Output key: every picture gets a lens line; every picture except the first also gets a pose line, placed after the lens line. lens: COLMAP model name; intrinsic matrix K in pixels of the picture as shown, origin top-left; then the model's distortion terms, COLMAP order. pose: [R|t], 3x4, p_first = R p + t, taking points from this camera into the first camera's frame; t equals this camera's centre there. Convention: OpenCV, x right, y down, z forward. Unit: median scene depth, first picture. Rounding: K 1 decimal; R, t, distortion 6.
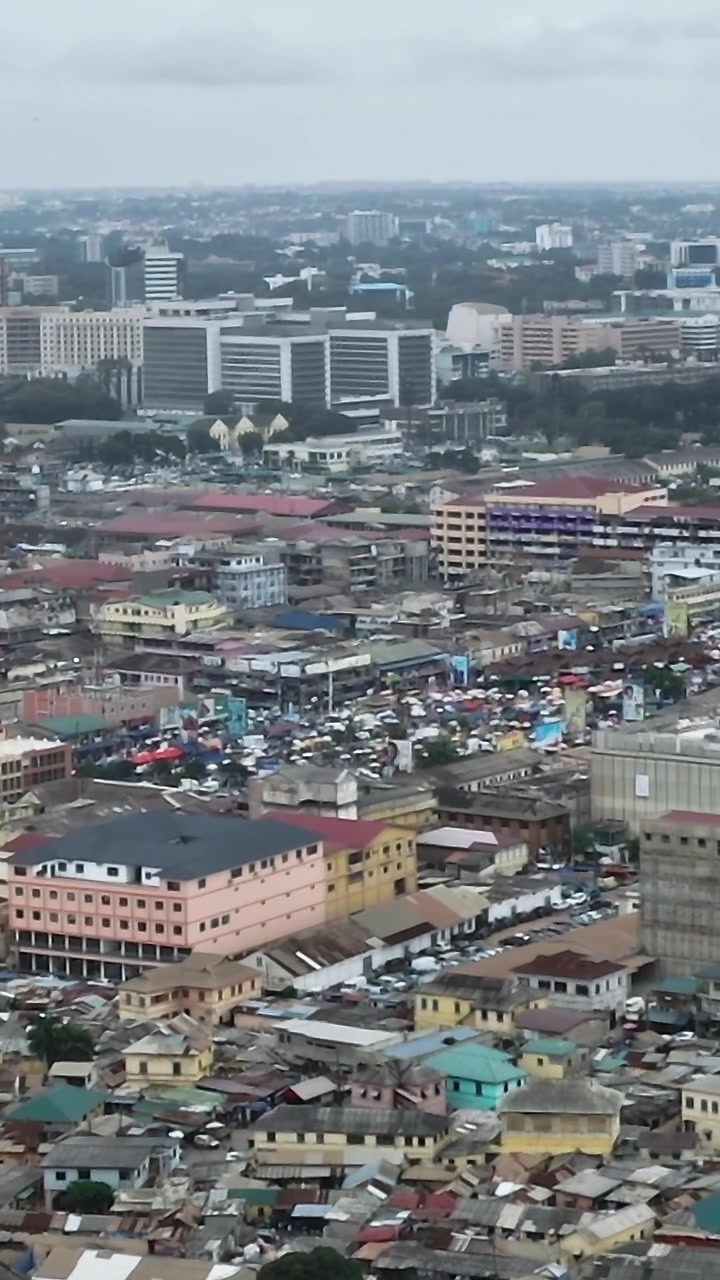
lens RADIAL K [[4528.4, 0, 360.0], [0, 4528.4, 640.0], [0, 0, 1]] dist [-0.211902, -0.700017]
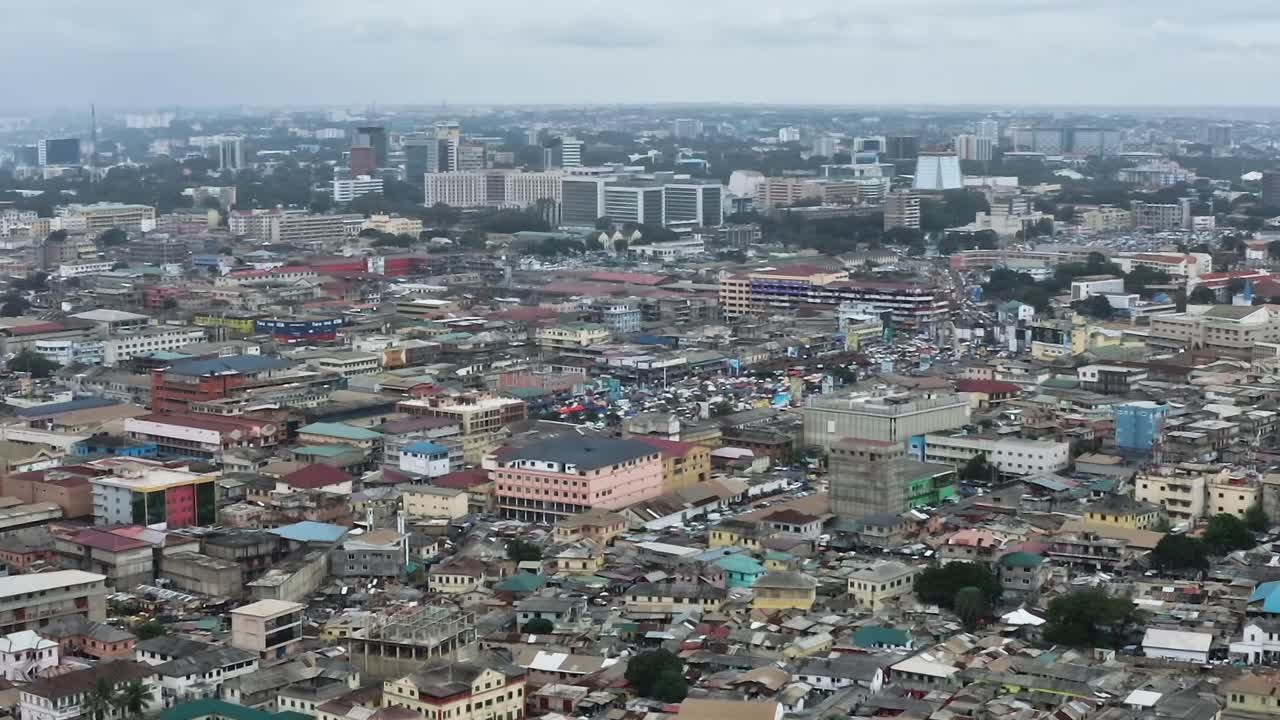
lens RADIAL K [[2548.3, 0, 640.0], [0, 2548.3, 360.0], [0, 0, 1]] dist [-0.193655, -0.184999]
pose [[0.999799, 0.013730, -0.014588, -0.001446], [-0.013731, 0.999906, 0.000066, 0.004231], [0.014587, 0.000135, 0.999894, -0.043644]]
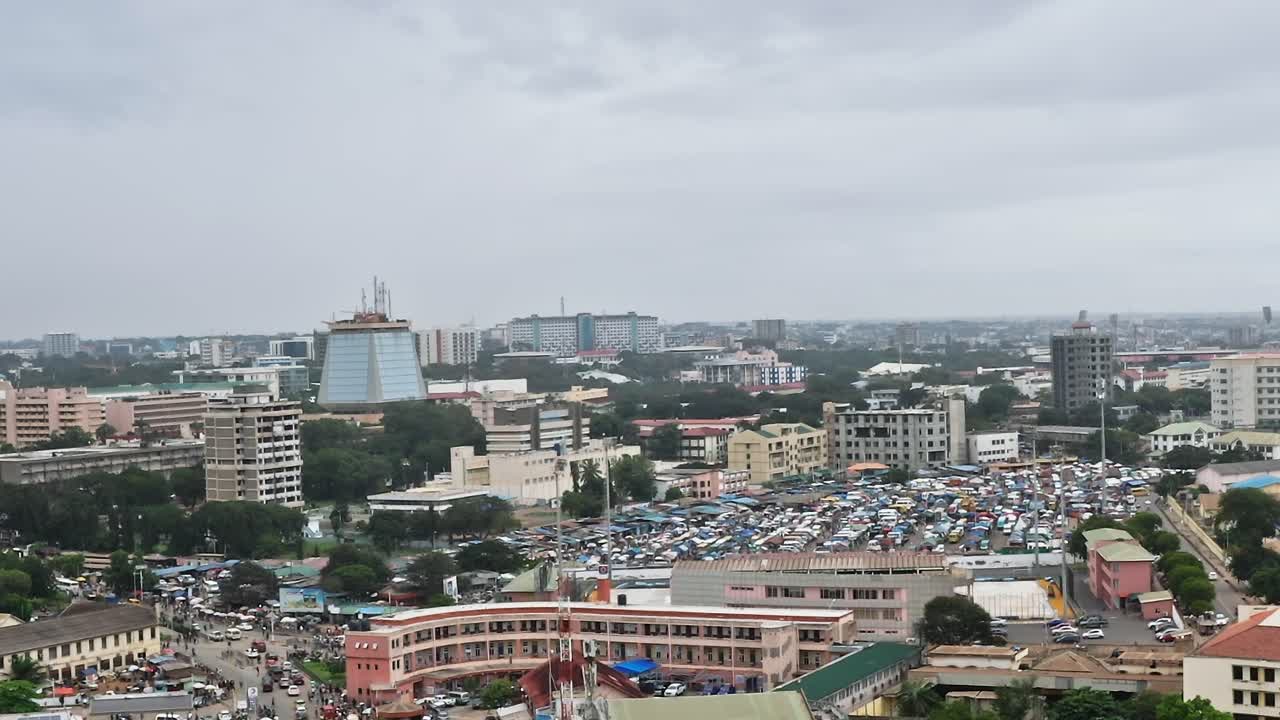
lens RADIAL K [[2422.9, 0, 640.0], [0, 2422.9, 360.0], [0, 0, 1]] dist [-0.236788, -0.087550]
pose [[0.981569, -0.020235, 0.190036, 0.142514], [0.038008, 0.995185, -0.090350, -0.070013], [-0.187292, 0.095908, 0.977611, 1.165659]]
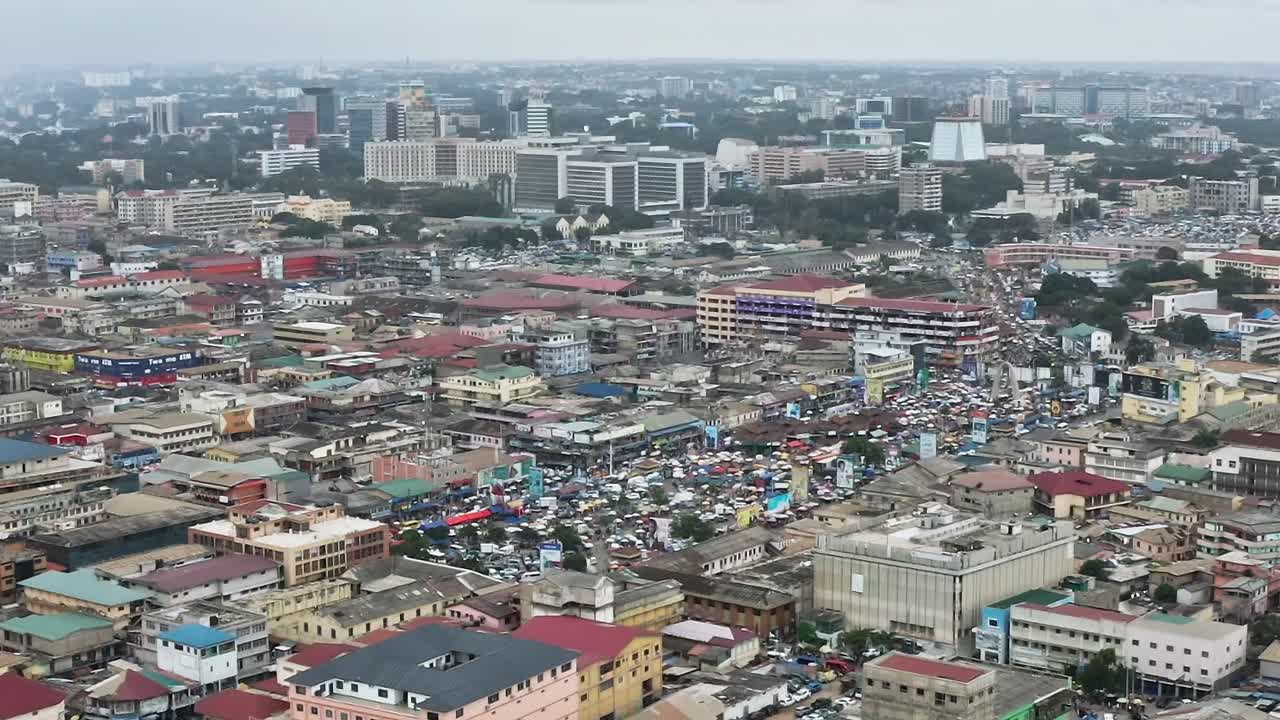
lens RADIAL K [[2548.3, 0, 640.0], [0, 2548.3, 360.0], [0, 0, 1]] dist [-0.193655, -0.184999]
pose [[0.999836, 0.013231, -0.012373, 0.009884], [-0.013014, 0.999764, 0.017410, -0.027988], [0.012600, -0.017247, 0.999772, 0.255312]]
